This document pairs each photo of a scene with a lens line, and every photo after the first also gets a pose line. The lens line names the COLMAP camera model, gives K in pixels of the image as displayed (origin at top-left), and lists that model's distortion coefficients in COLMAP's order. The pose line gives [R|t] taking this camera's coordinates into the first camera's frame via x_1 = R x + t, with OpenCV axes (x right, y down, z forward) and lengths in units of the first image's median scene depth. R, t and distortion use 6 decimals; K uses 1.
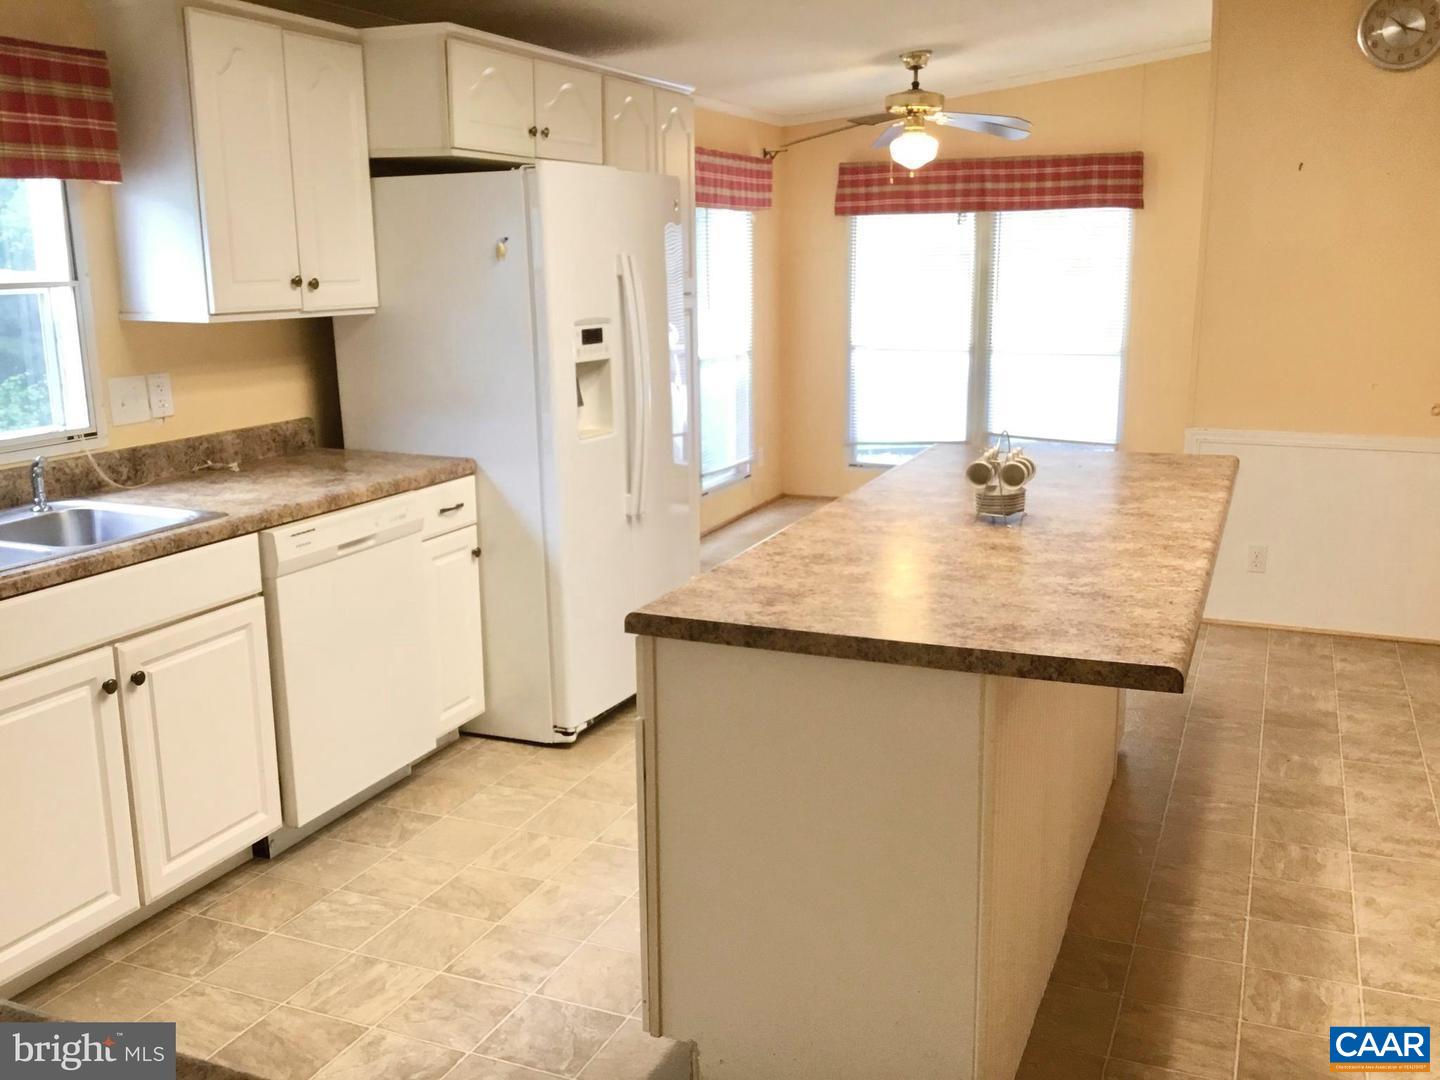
lens RADIAL K [[1305.8, 0, 722.9], [0, 1305.8, 541.2], [0, 0, 1]] dist [0.116030, -0.220936]
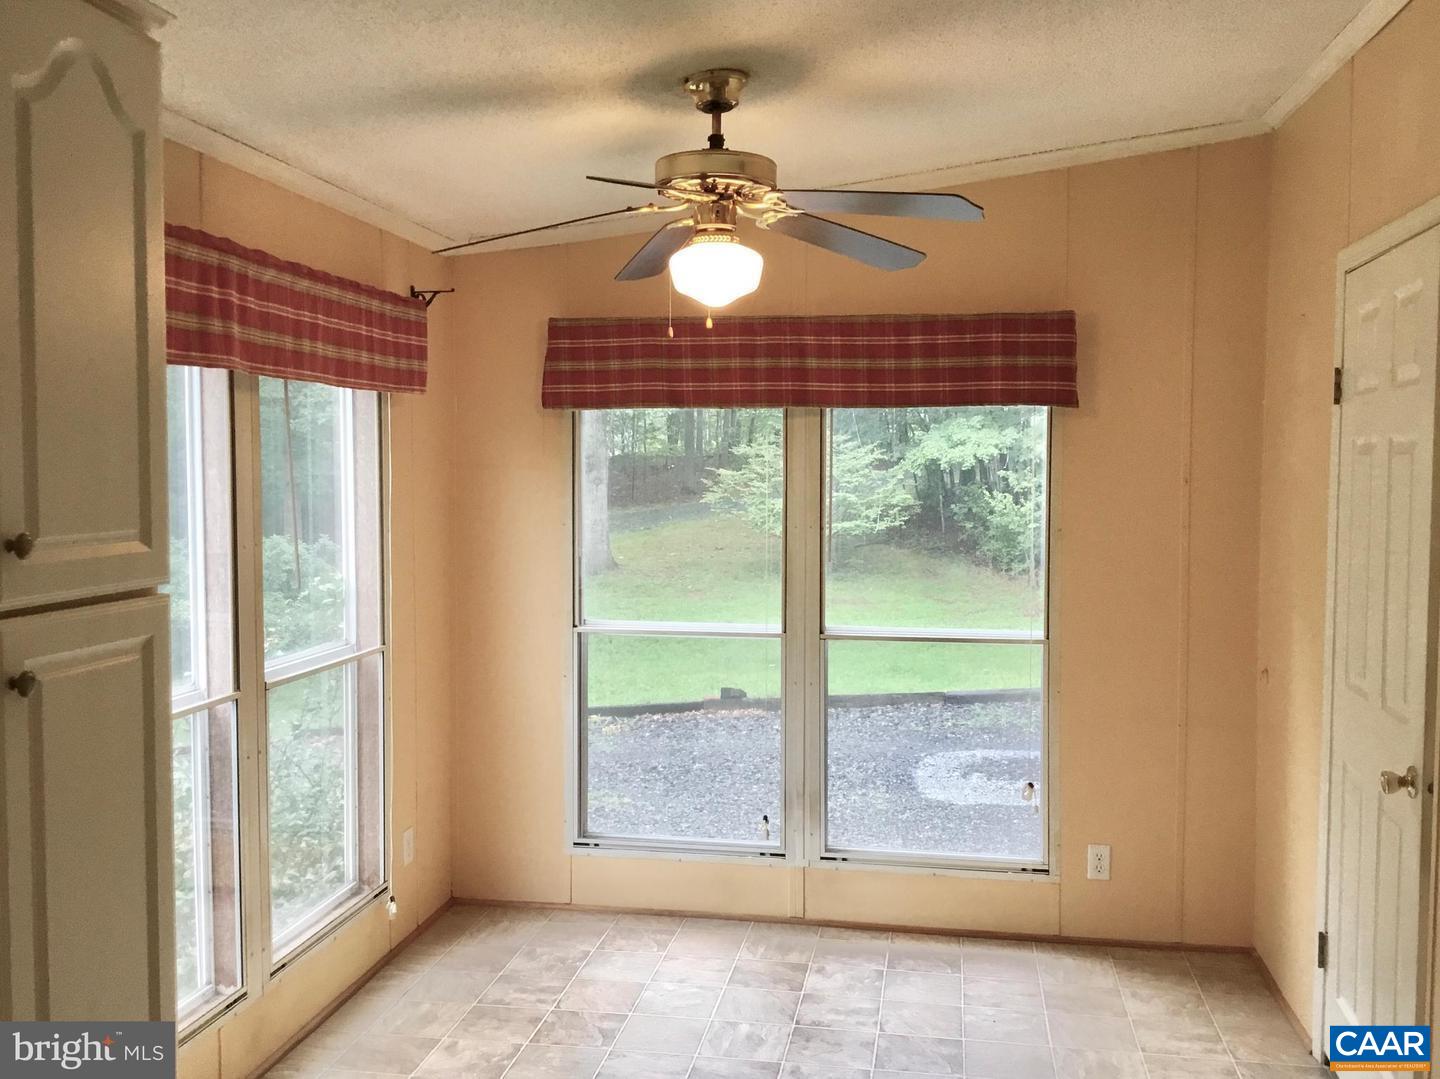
lens RADIAL K [[1340.2, 0, 718.1], [0, 1340.2, 533.7], [0, 0, 1]] dist [0.164377, -0.365600]
pose [[0.973286, 0.001657, 0.229592, 0.027977], [0.036050, 0.986468, -0.159943, -0.106783], [-0.226750, 0.163947, 0.960055, 0.471313]]
